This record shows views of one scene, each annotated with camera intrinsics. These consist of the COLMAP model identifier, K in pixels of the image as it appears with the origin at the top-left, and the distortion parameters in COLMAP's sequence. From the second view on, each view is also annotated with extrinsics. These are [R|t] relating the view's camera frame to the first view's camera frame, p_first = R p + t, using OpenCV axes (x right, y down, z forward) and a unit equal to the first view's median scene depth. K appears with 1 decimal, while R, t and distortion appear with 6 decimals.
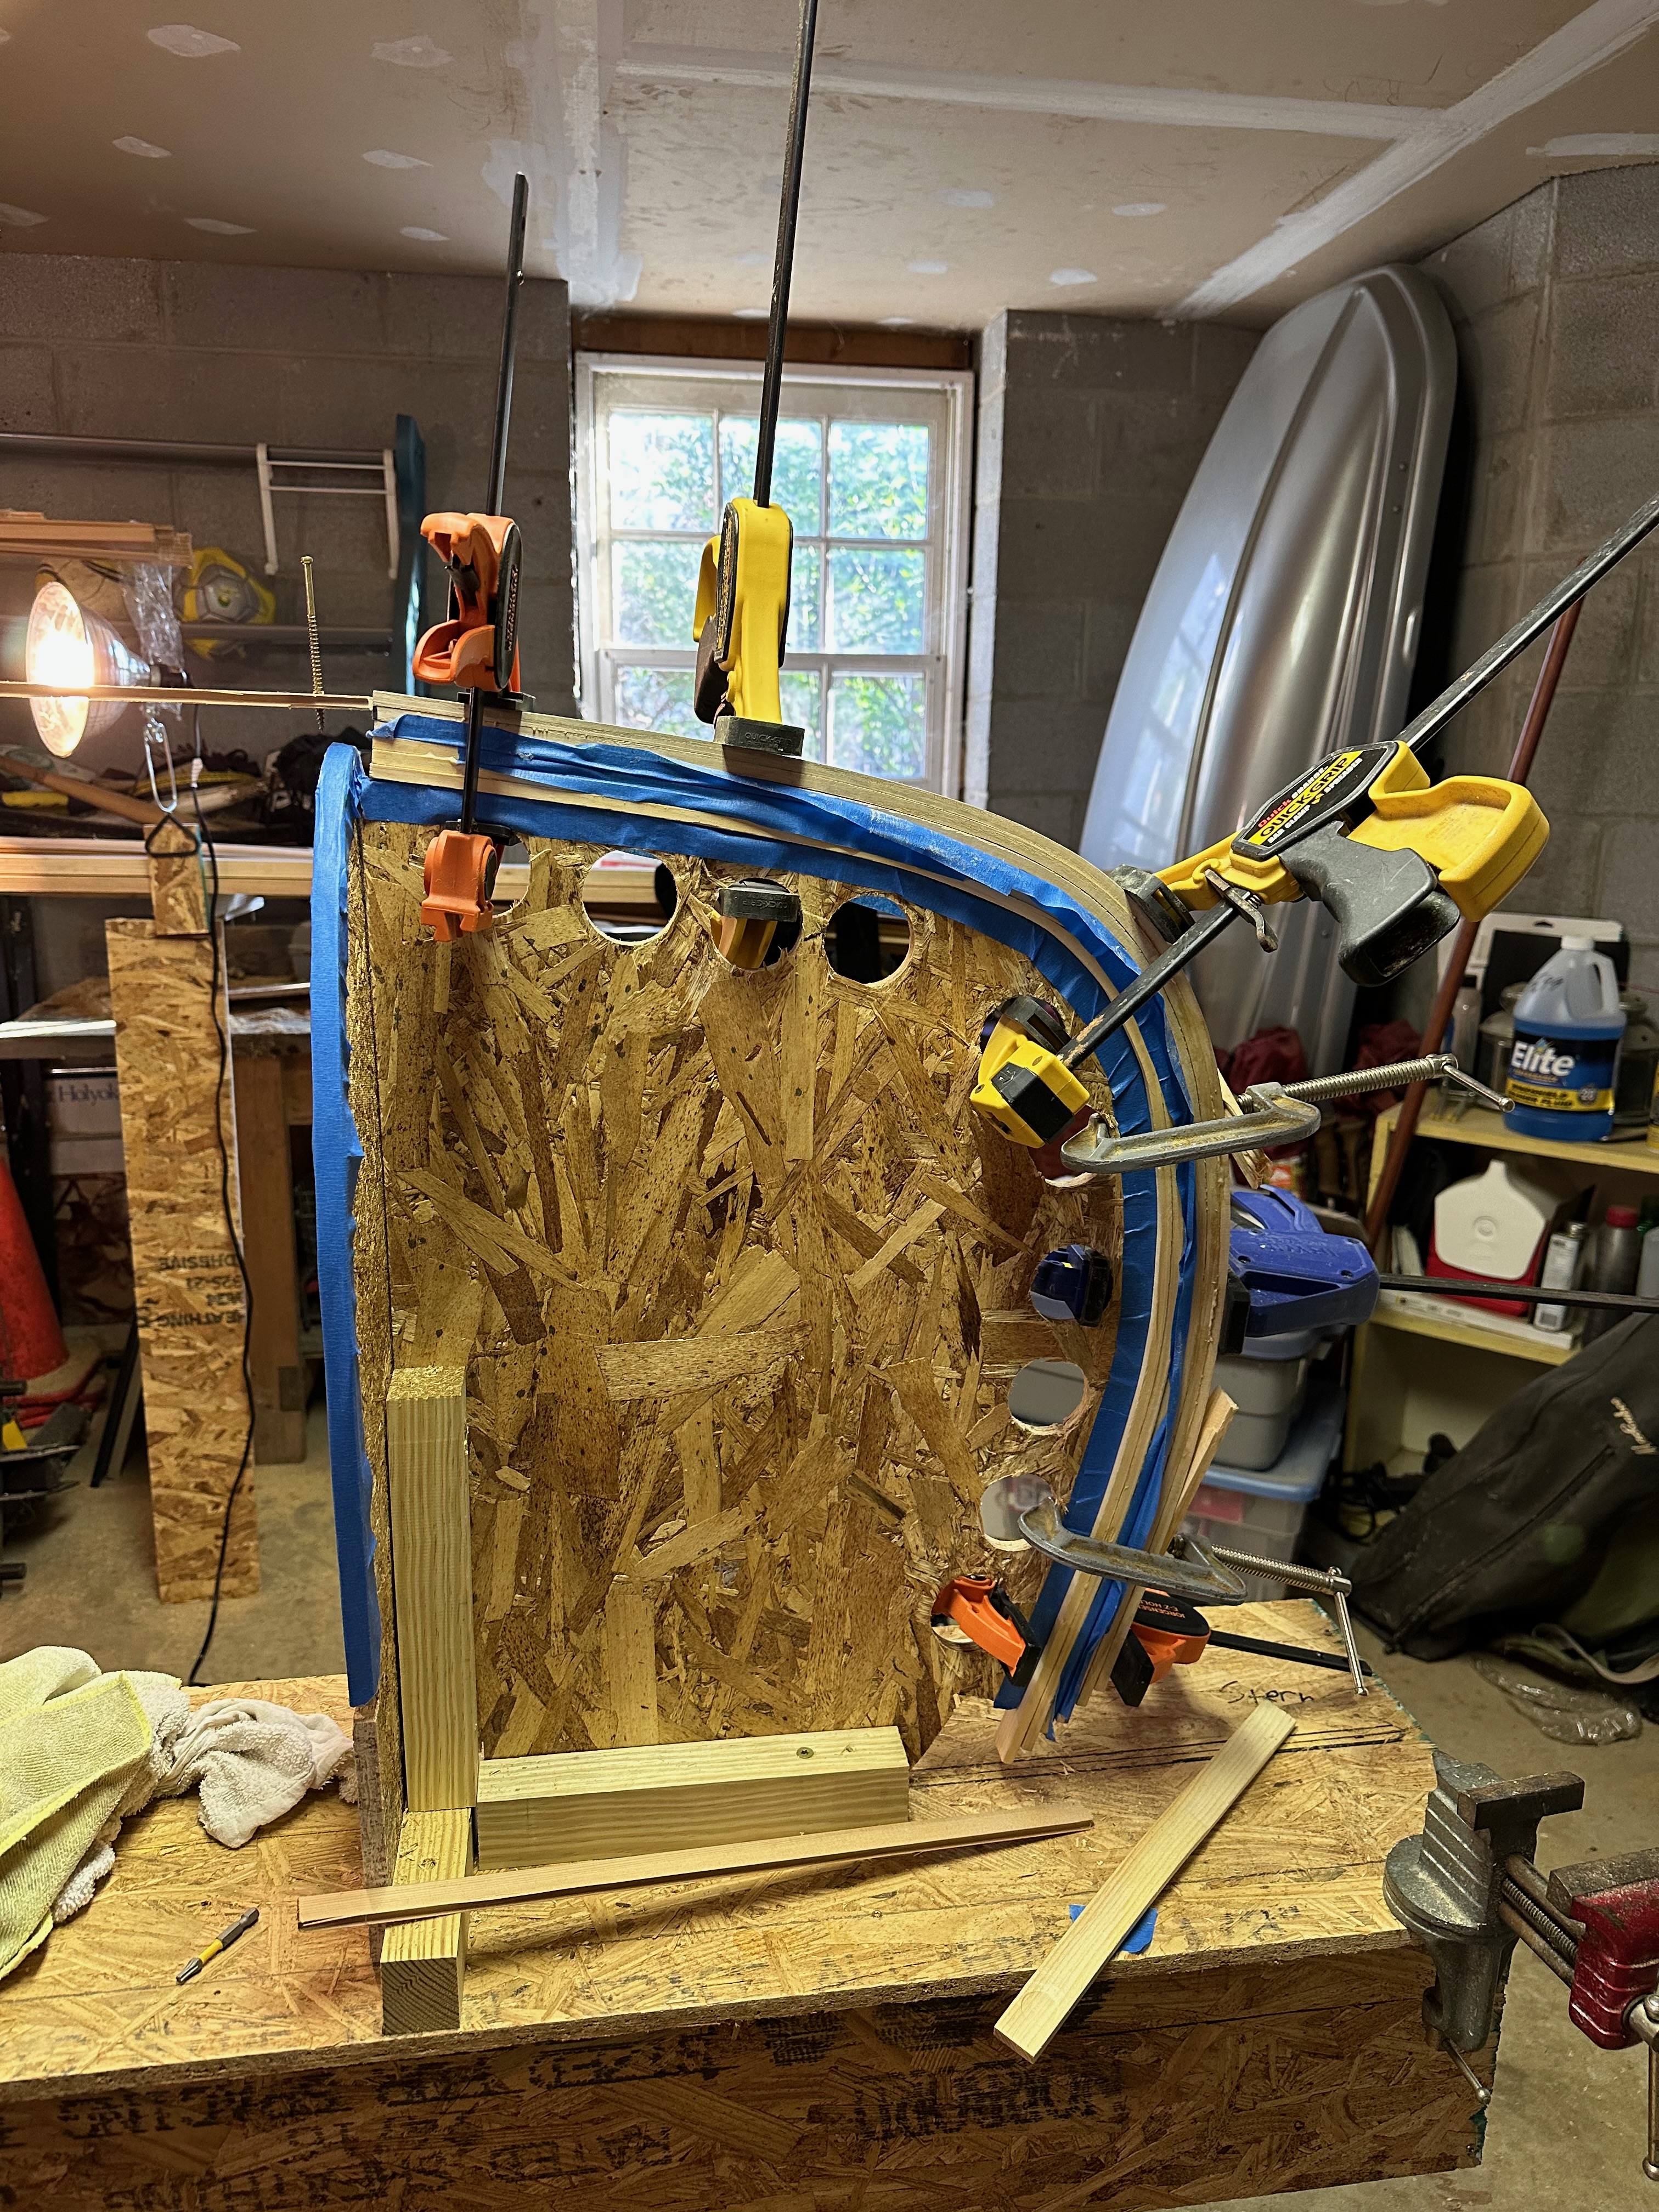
lens RADIAL K [[1539.3, 0, 837.9], [0, 1539.3, 1062.3], [0, 0, 1]] dist [0.042017, -0.078532]
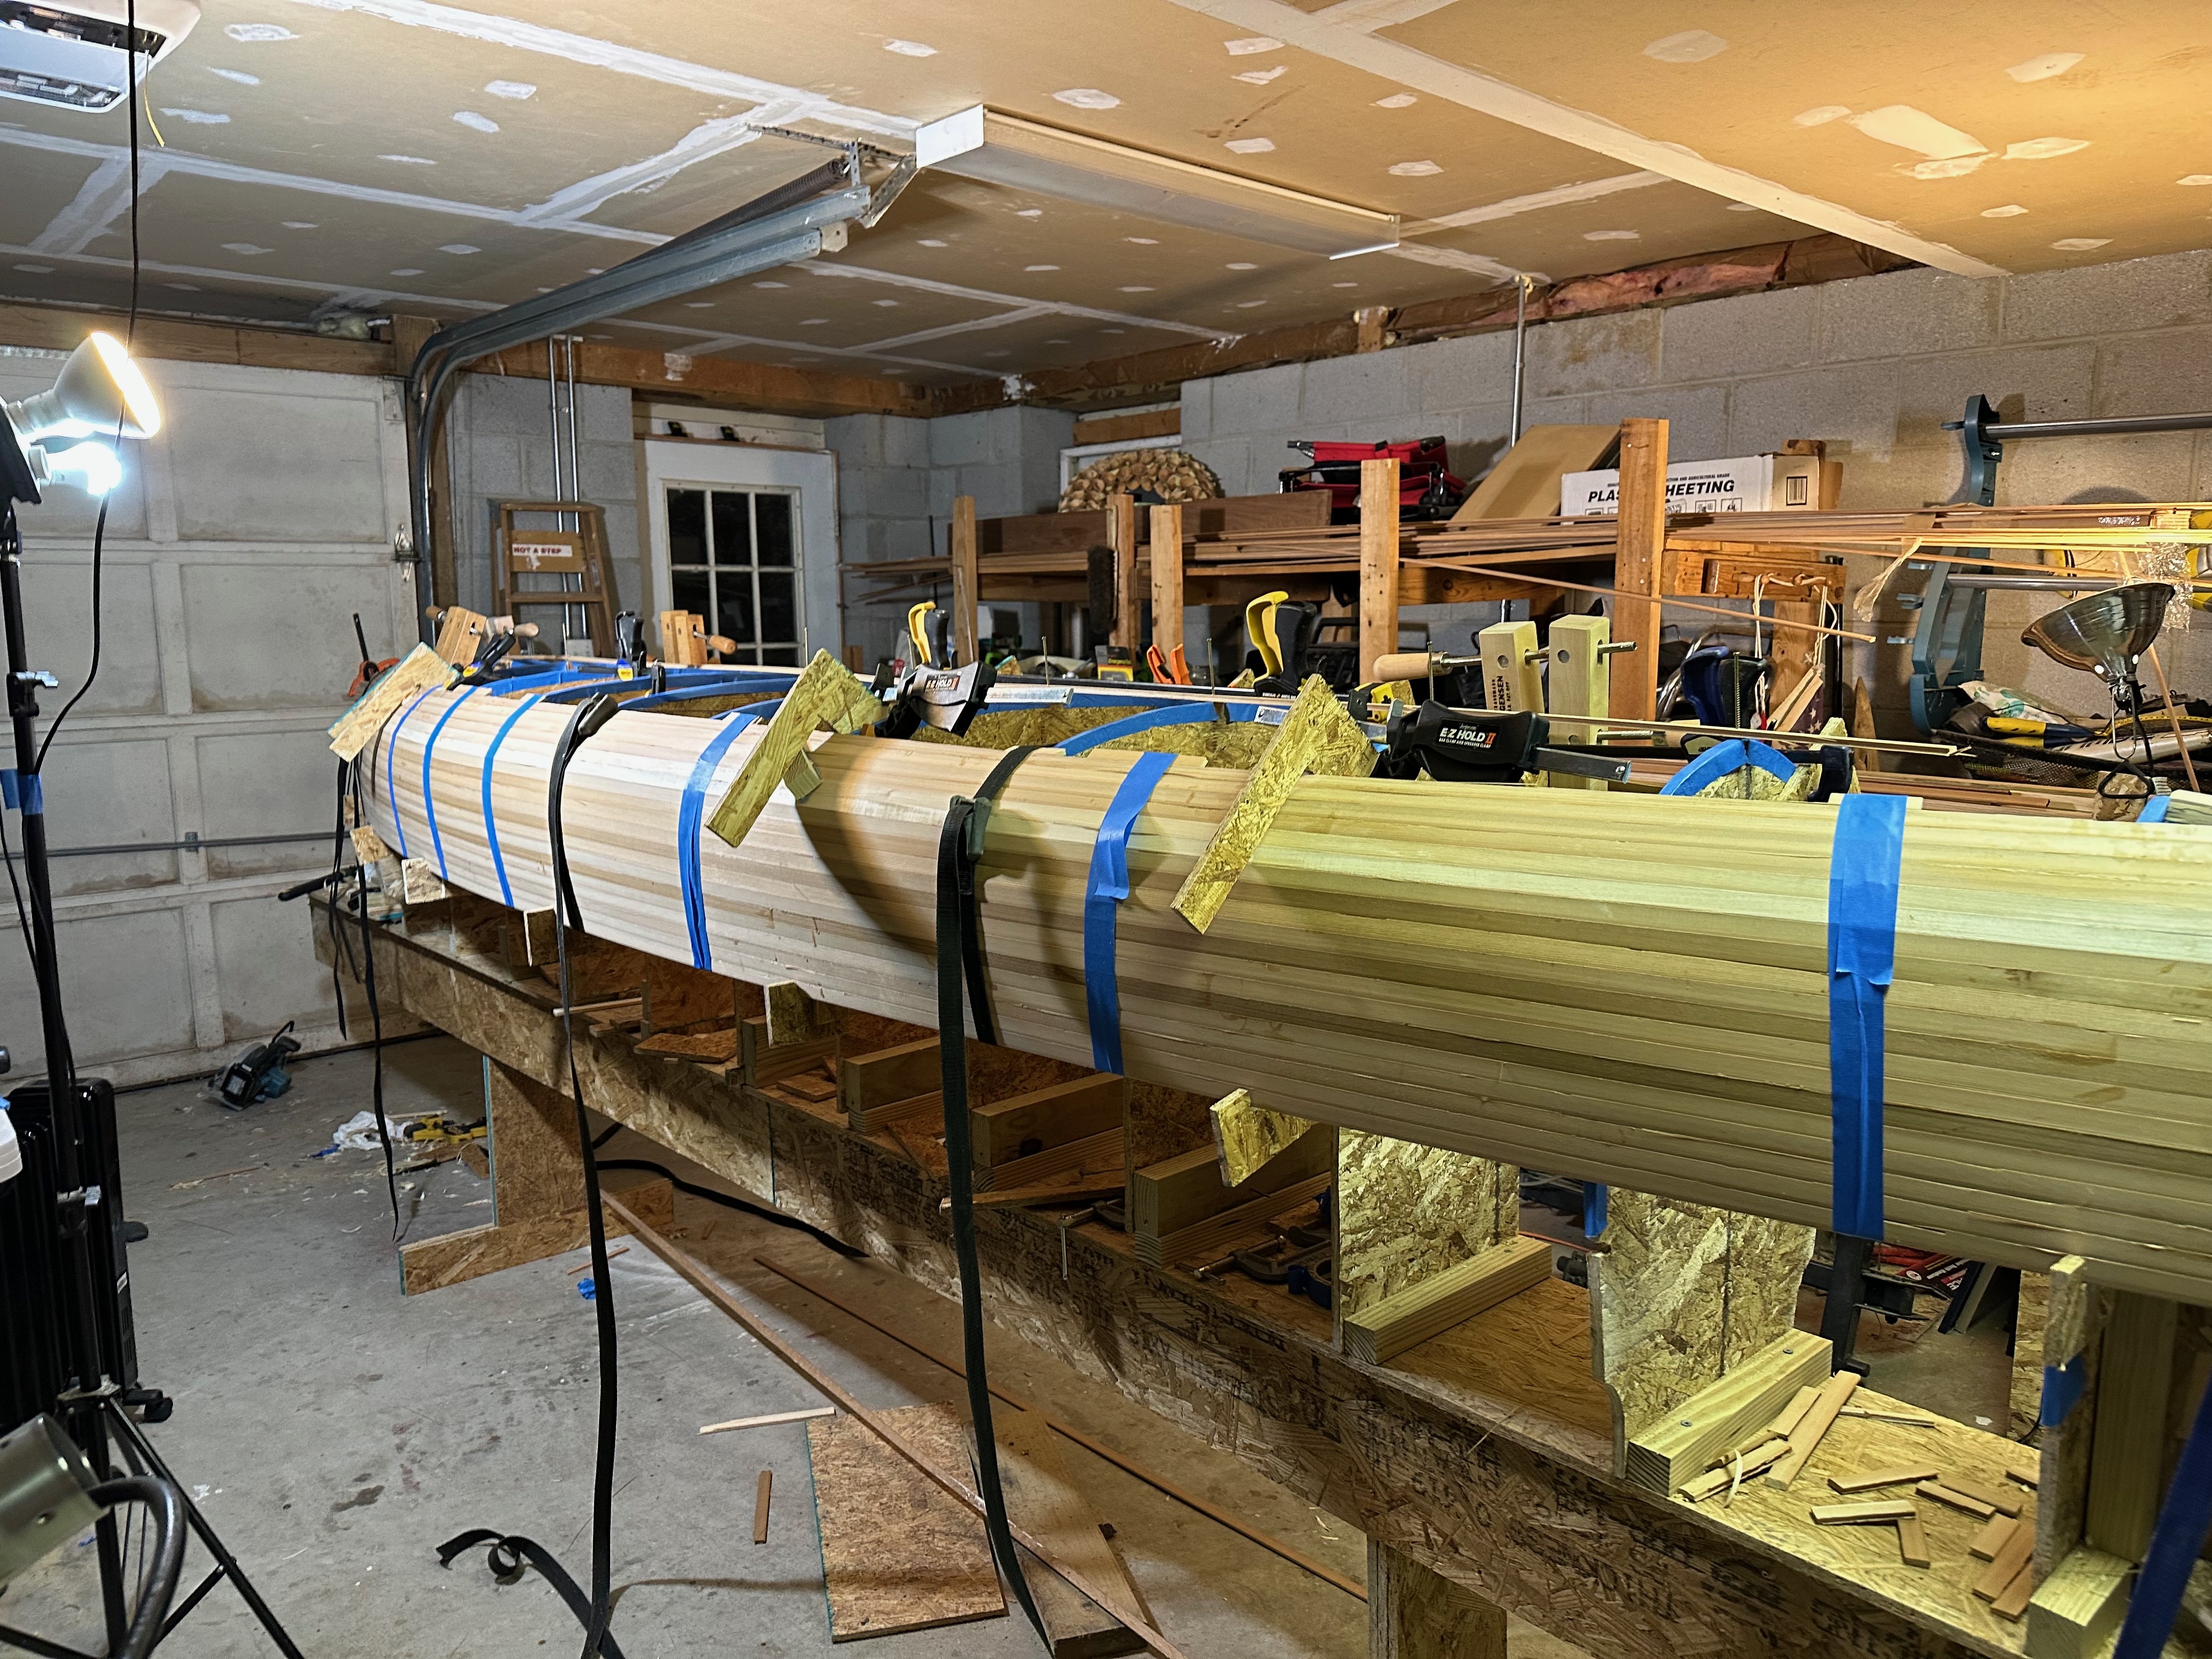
lens RADIAL K [[1608.7, 0, 1111.0], [0, 1608.7, 849.5], [0, 0, 1]] dist [0.010292, -0.028719]
pose [[0.539206, 0.116561, -0.834068, 0.377851], [-0.168273, 0.985316, 0.028914, -0.025098], [0.825191, 0.124760, 0.550903, -0.592153]]
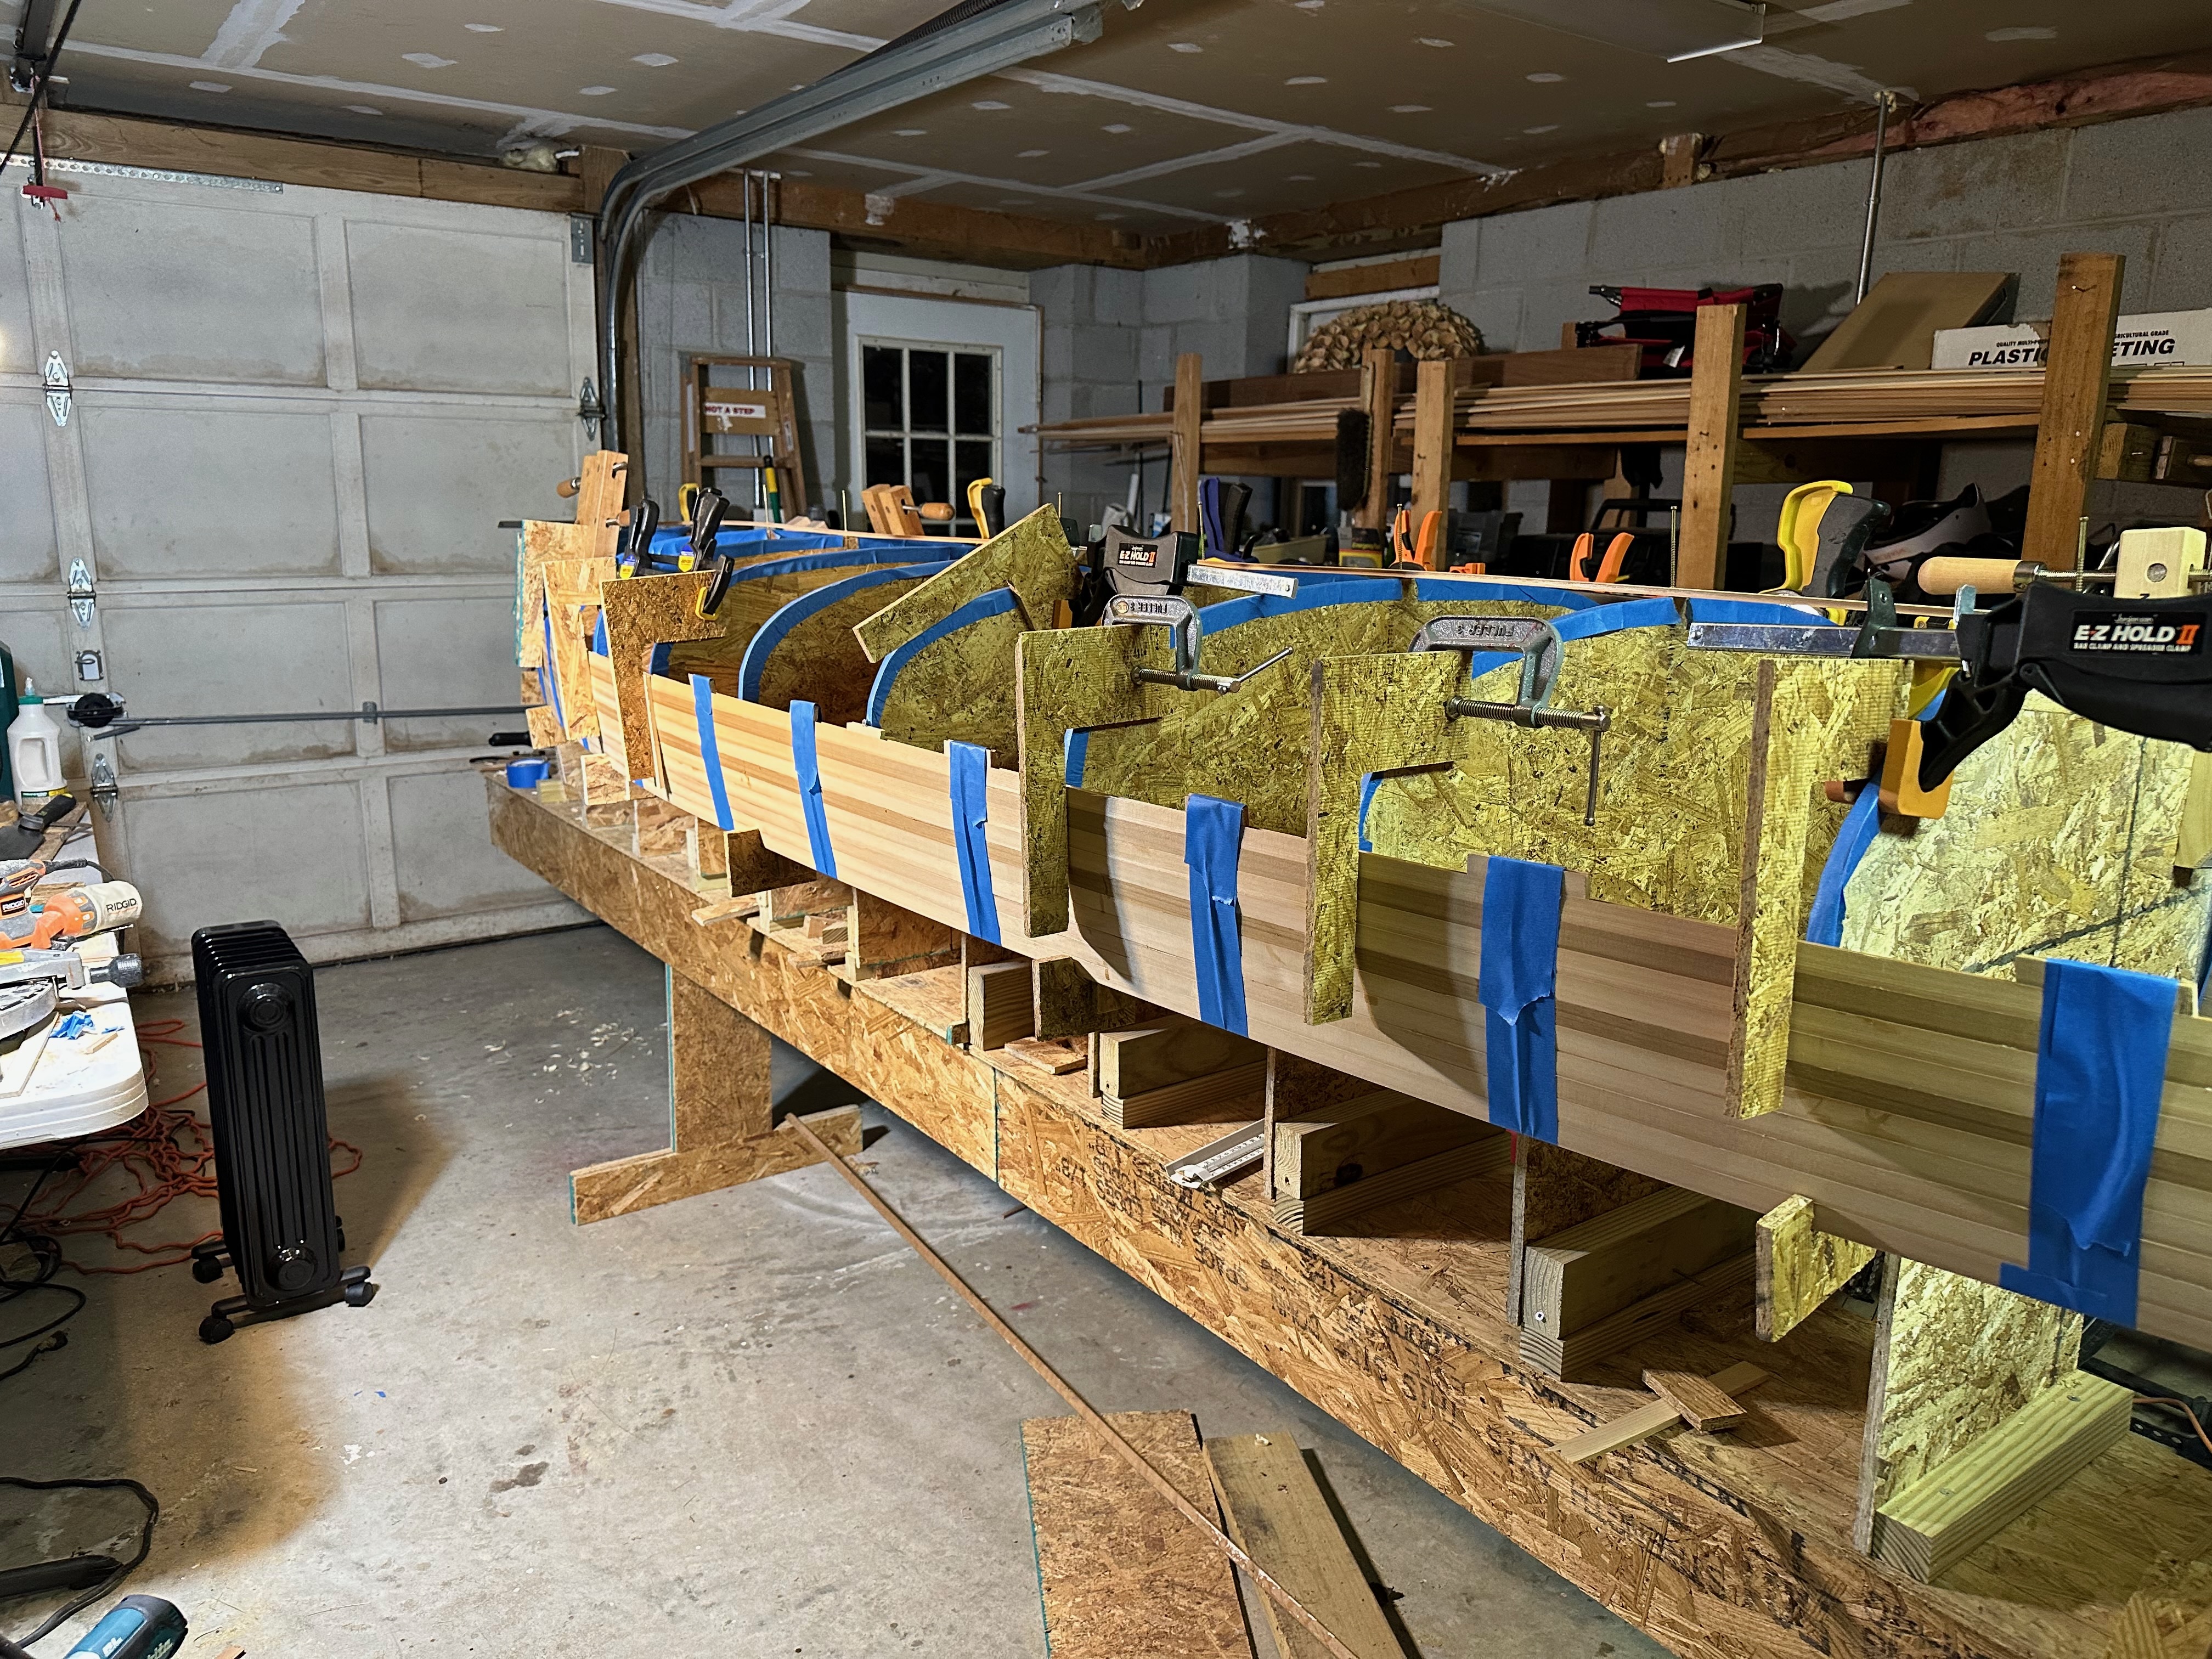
lens RADIAL K [[1579.9, 0, 1080.7], [0, 1579.9, 836.0], [0, 0, 1]] dist [0.036790, -0.070863]
pose [[0.438046, 0.192743, -0.878047, -0.251190], [-0.201450, 0.972950, 0.113075, -0.020318], [0.876090, 0.127350, 0.465025, -0.486939]]
